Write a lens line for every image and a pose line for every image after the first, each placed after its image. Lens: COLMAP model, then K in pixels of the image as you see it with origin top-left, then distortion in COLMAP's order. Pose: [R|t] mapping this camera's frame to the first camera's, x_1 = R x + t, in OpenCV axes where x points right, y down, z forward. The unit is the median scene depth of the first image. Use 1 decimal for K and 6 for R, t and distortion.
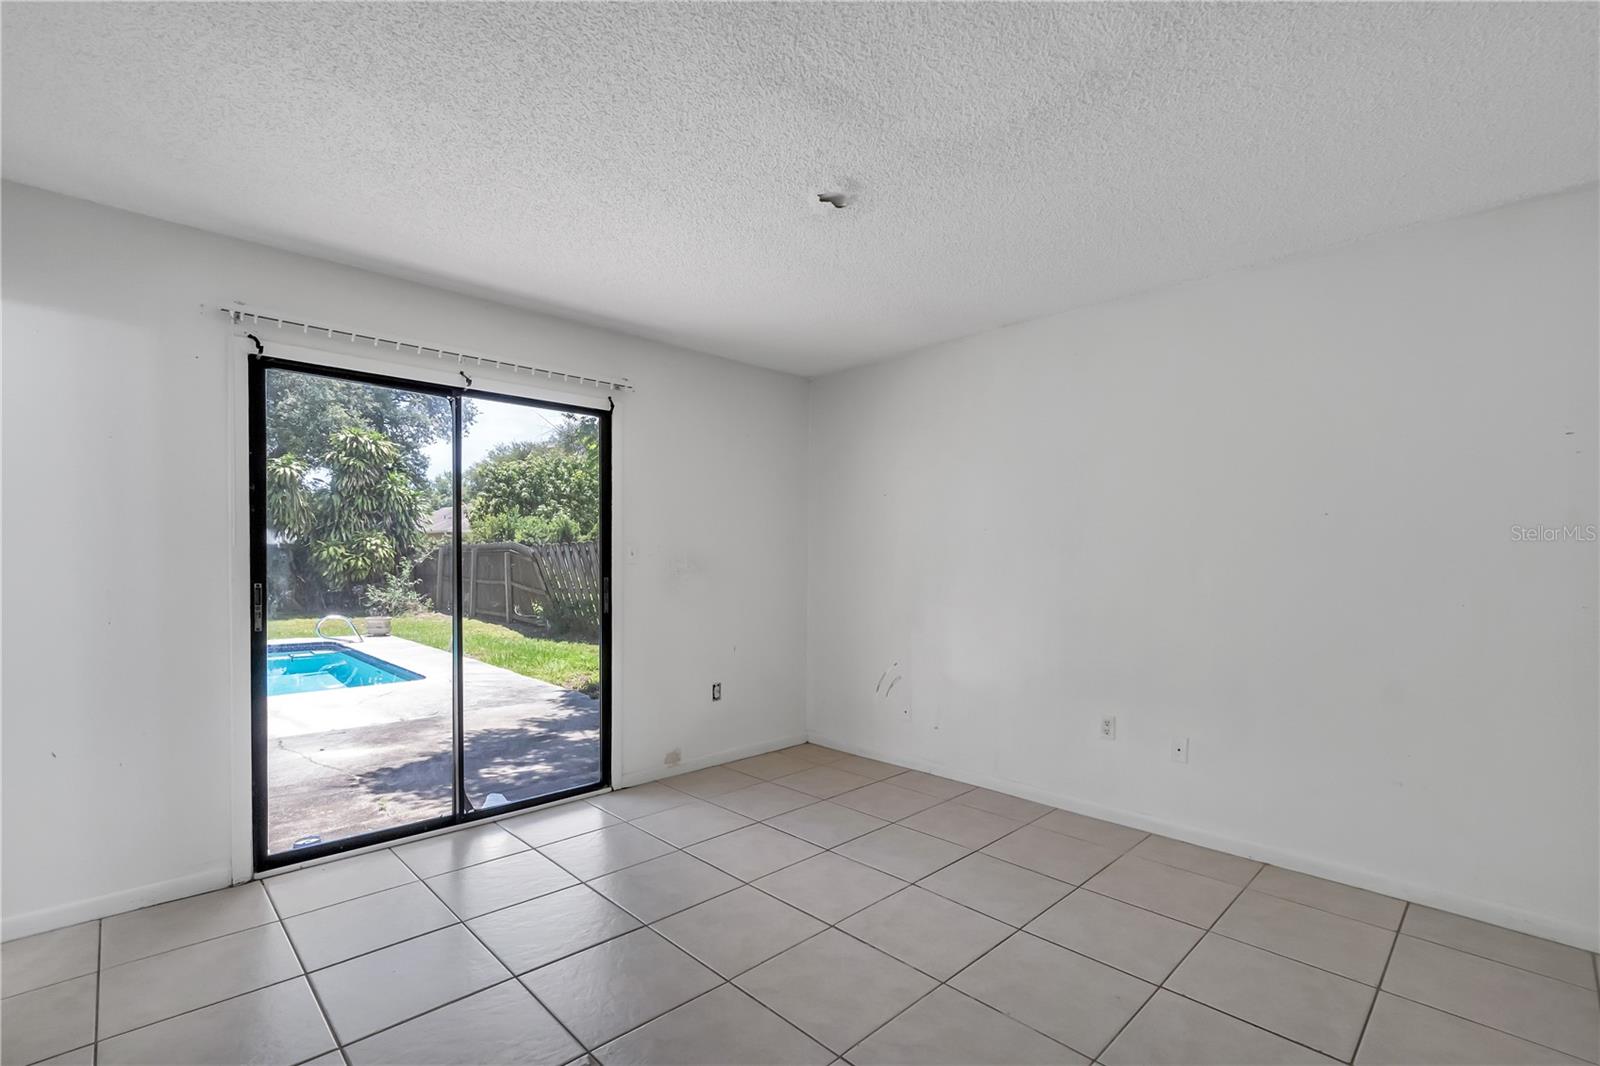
lens RADIAL K [[694.1, 0, 793.5], [0, 694.1, 598.9], [0, 0, 1]] dist [0.000398, 0.000148]
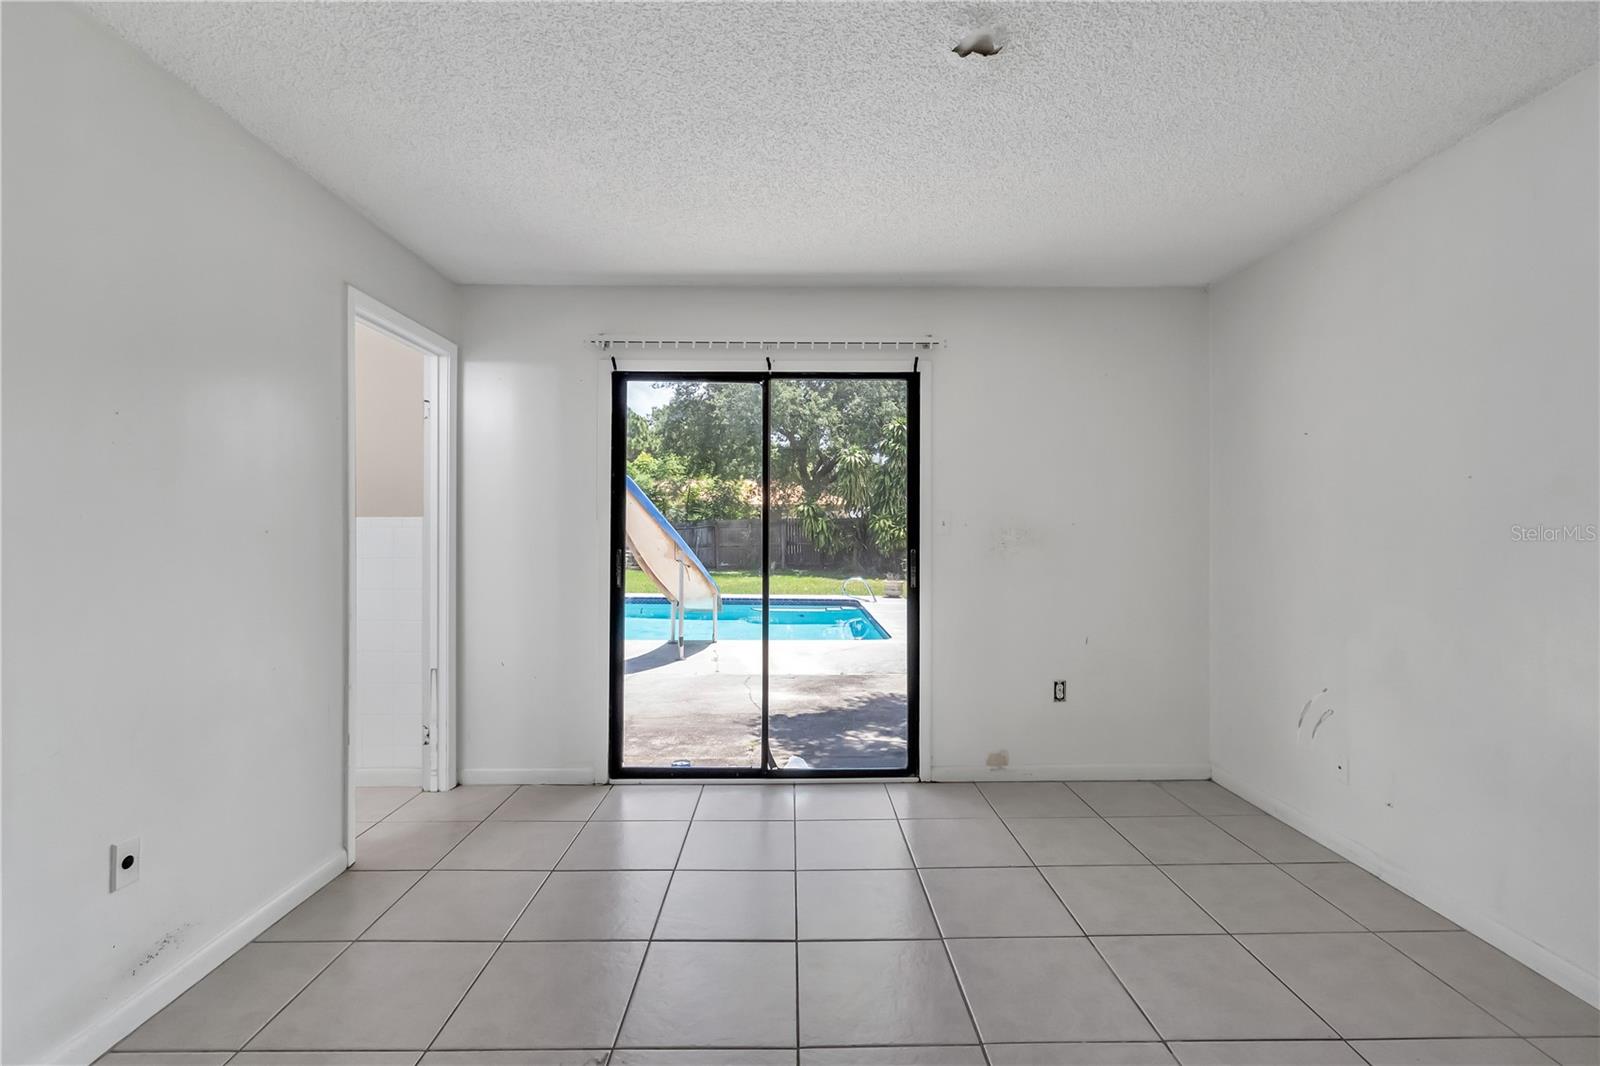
lens RADIAL K [[698.3, 0, 794.4], [0, 698.3, 540.4], [0, 0, 1]] dist [-0.002573, 0.000103]
pose [[0.744146, 0.008221, -0.667967, 0.227844], [-0.036145, 0.998955, -0.027973, -0.010647], [0.667039, 0.044960, 0.743665, 0.185556]]
